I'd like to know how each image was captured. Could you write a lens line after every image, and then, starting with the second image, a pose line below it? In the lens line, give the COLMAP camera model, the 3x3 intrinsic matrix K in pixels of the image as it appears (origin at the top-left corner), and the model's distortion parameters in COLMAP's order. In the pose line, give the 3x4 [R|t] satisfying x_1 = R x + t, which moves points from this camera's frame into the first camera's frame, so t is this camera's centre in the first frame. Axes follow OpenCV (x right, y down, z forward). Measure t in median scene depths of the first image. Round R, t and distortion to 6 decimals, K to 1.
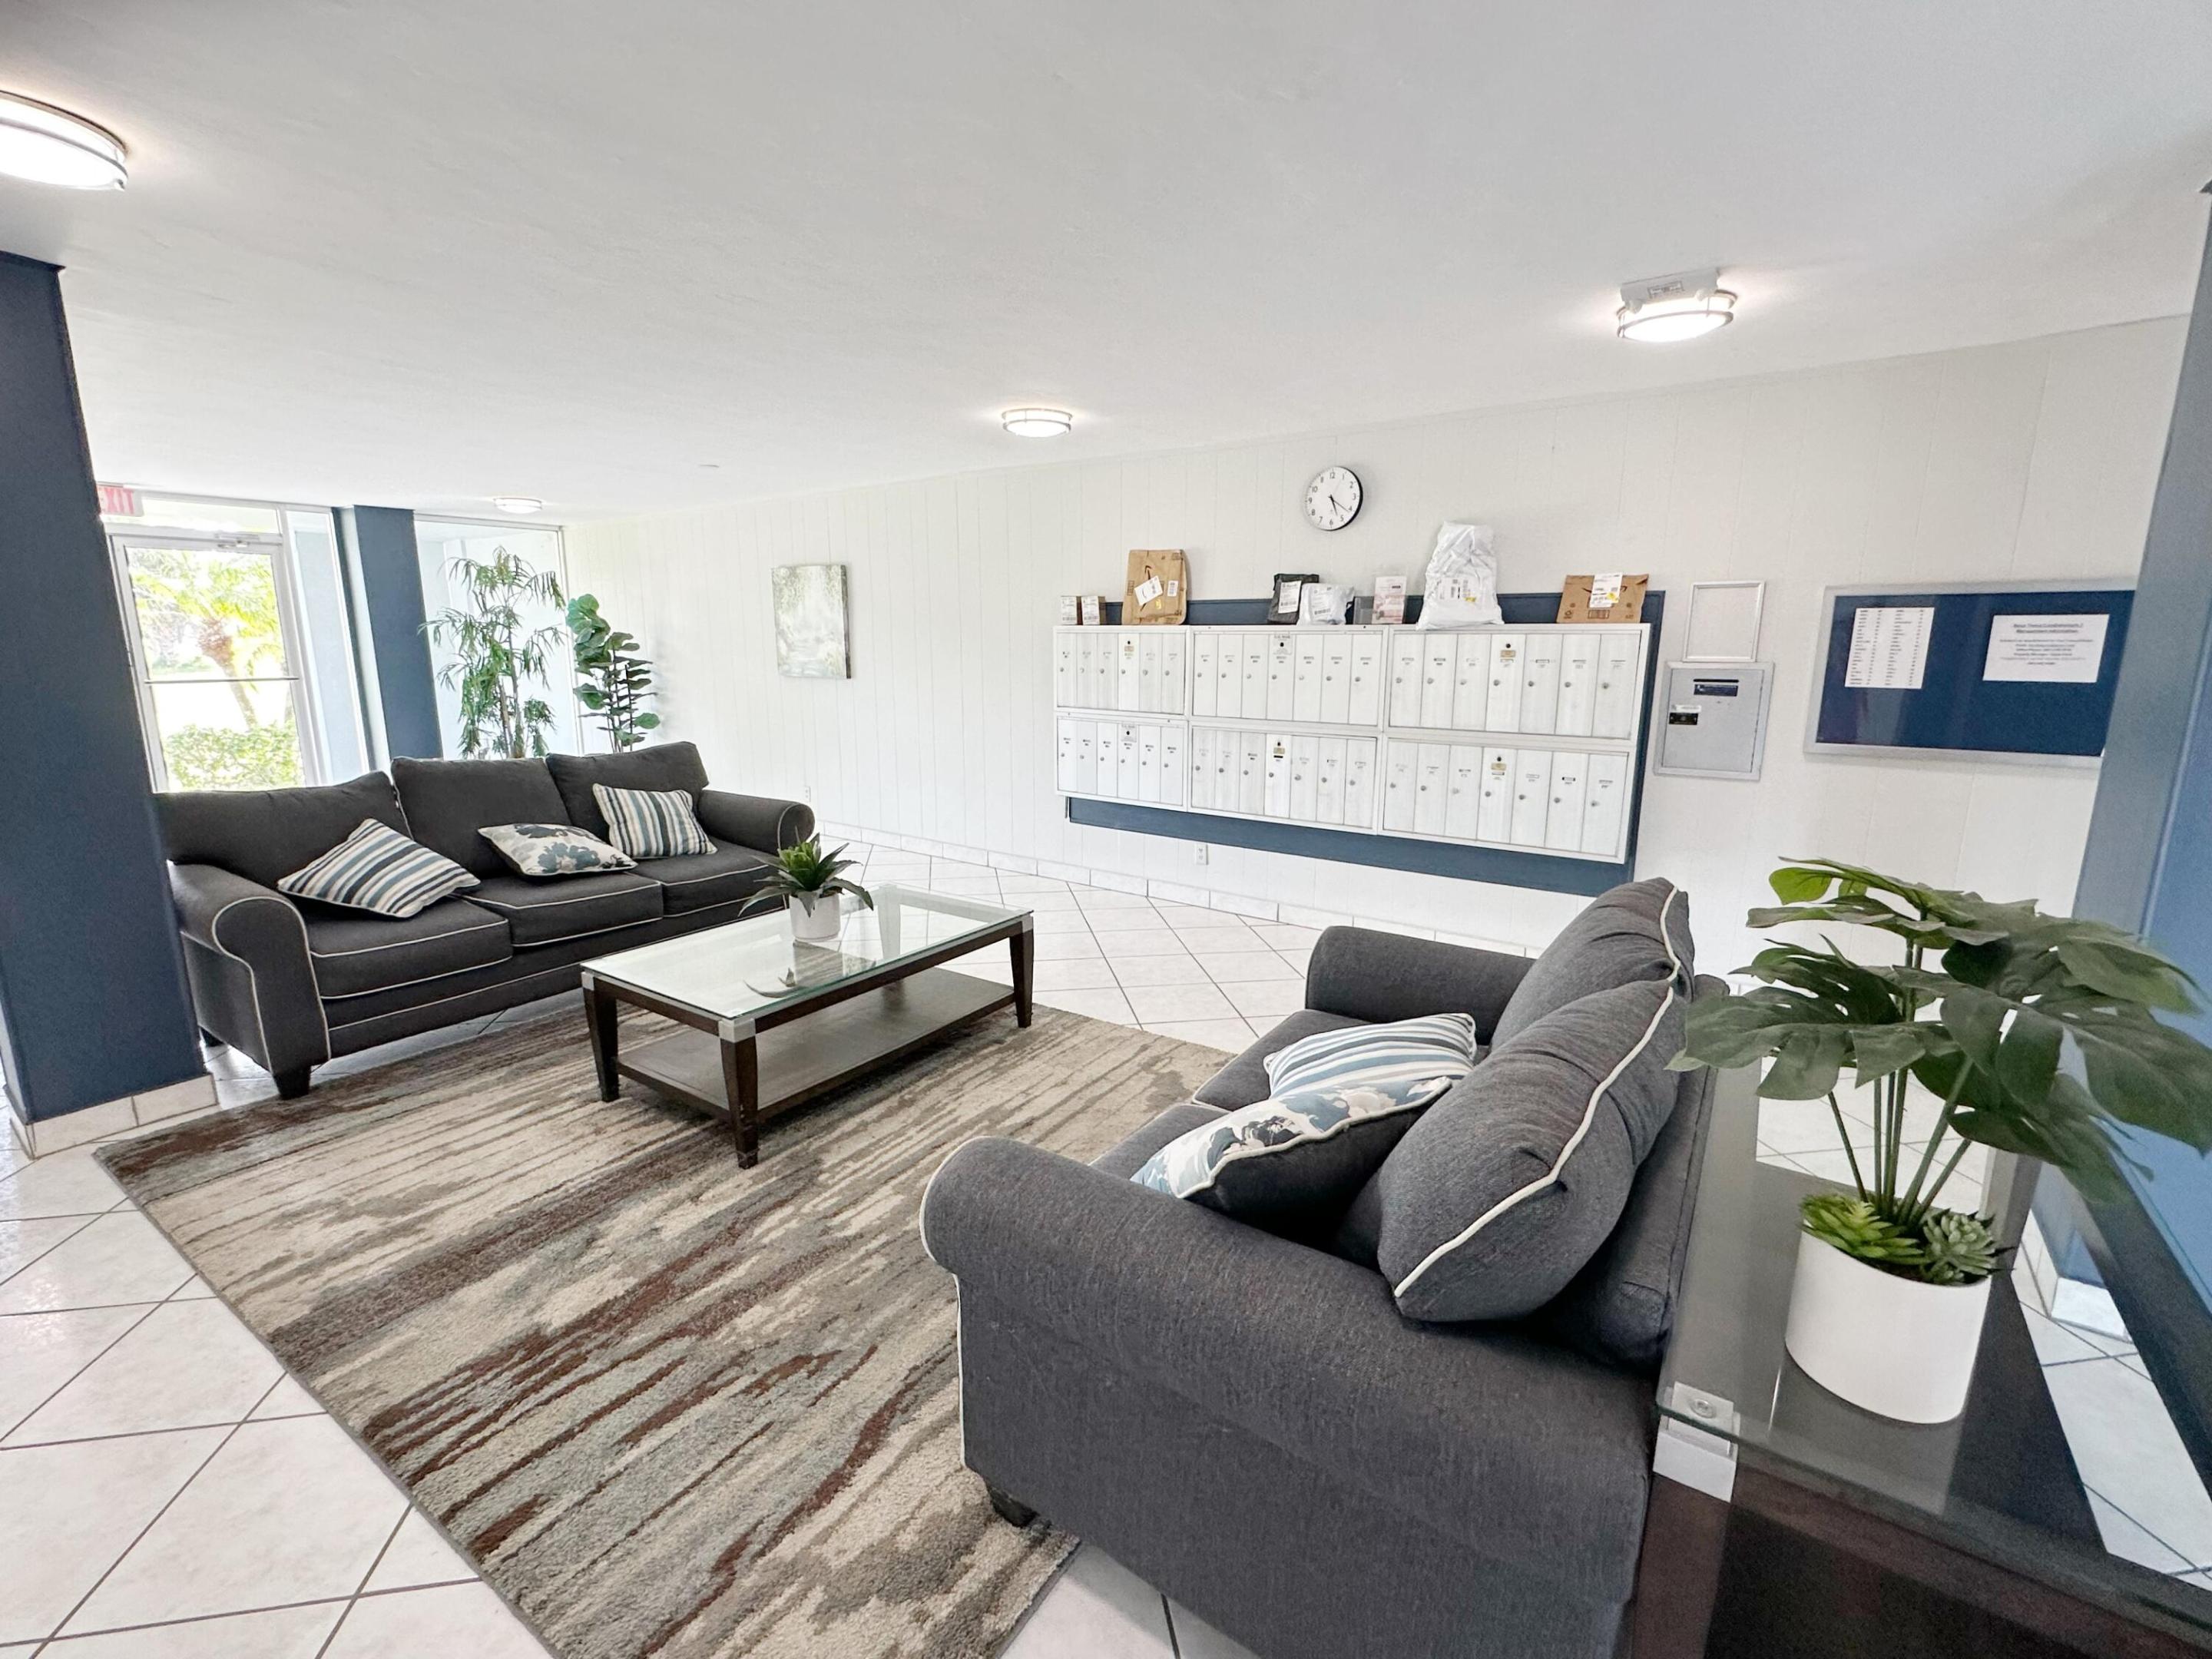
lens RADIAL K [[989.8, 0, 1106.2], [0, 989.8, 823.7], [0, 0, 1]] dist [-0.000932, -0.000014]
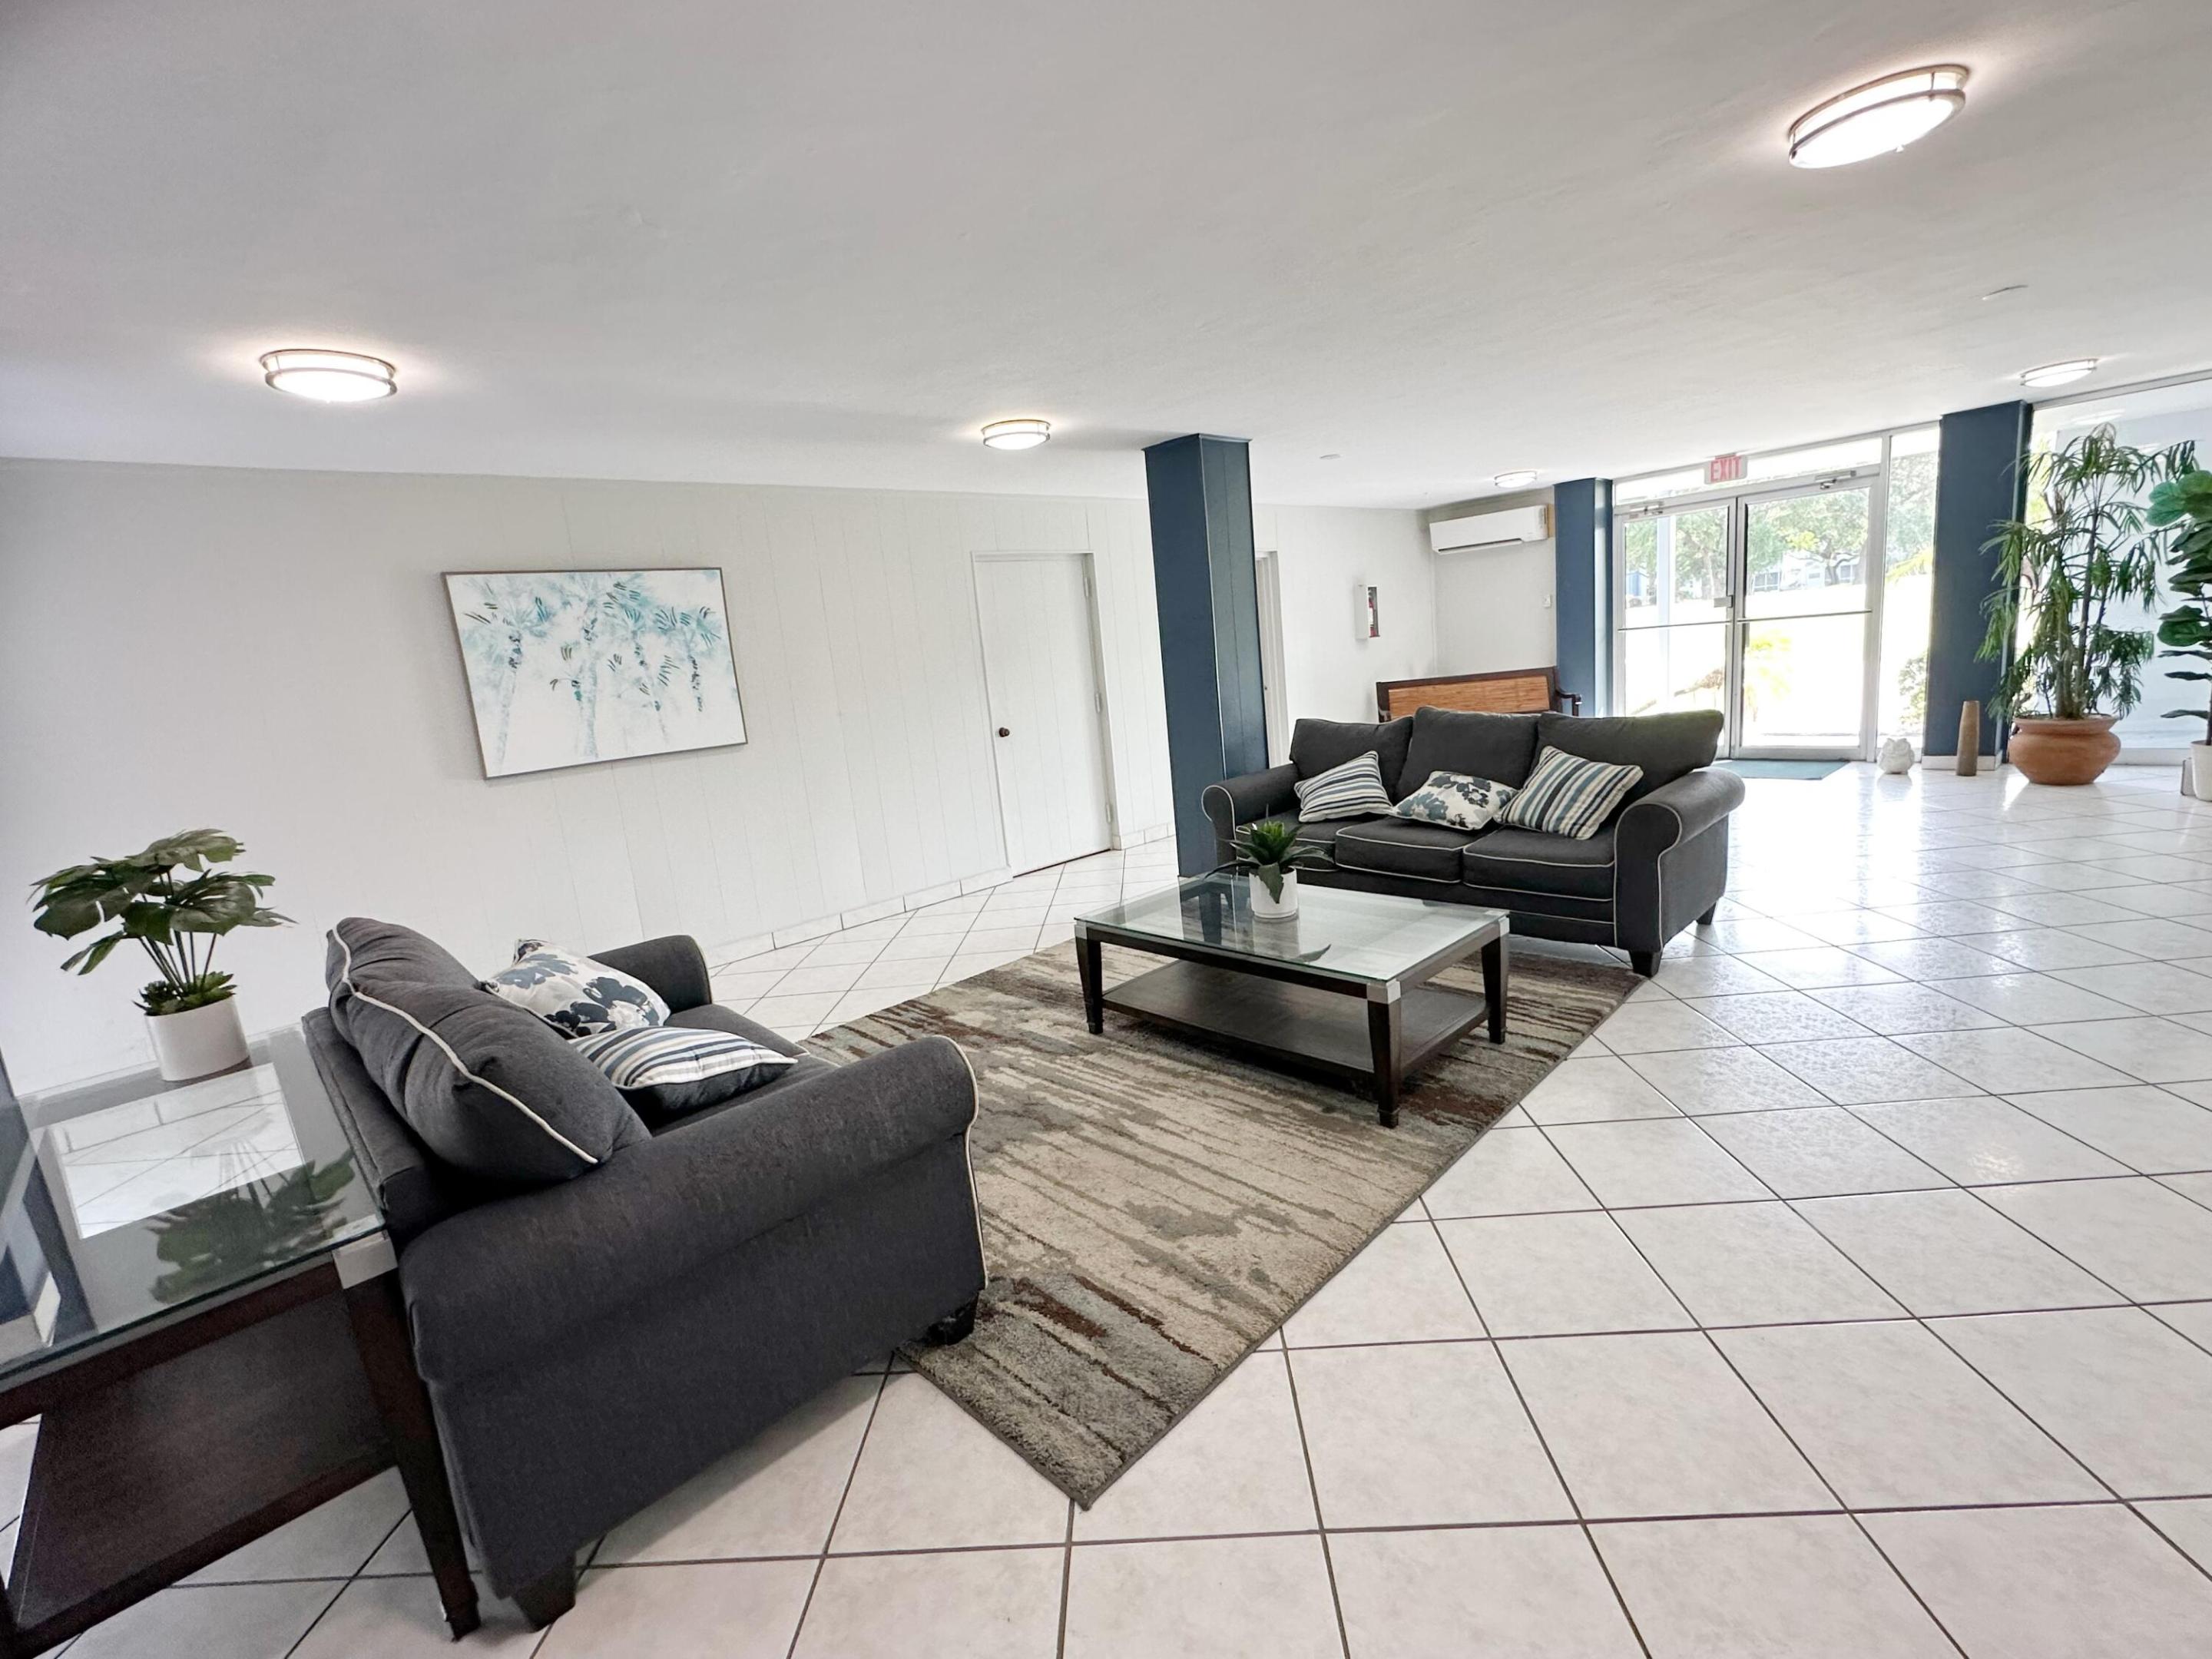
lens RADIAL K [[989.8, 0, 1106.5], [0, 989.8, 838.3], [0, 0, 1]] dist [-0.000932, -0.000014]
pose [[-0.199507, 0.208368, -0.957486, 0.816470], [-0.090060, 0.969095, 0.229660, -0.209859], [0.975749, 0.132050, -0.174576, 1.128527]]
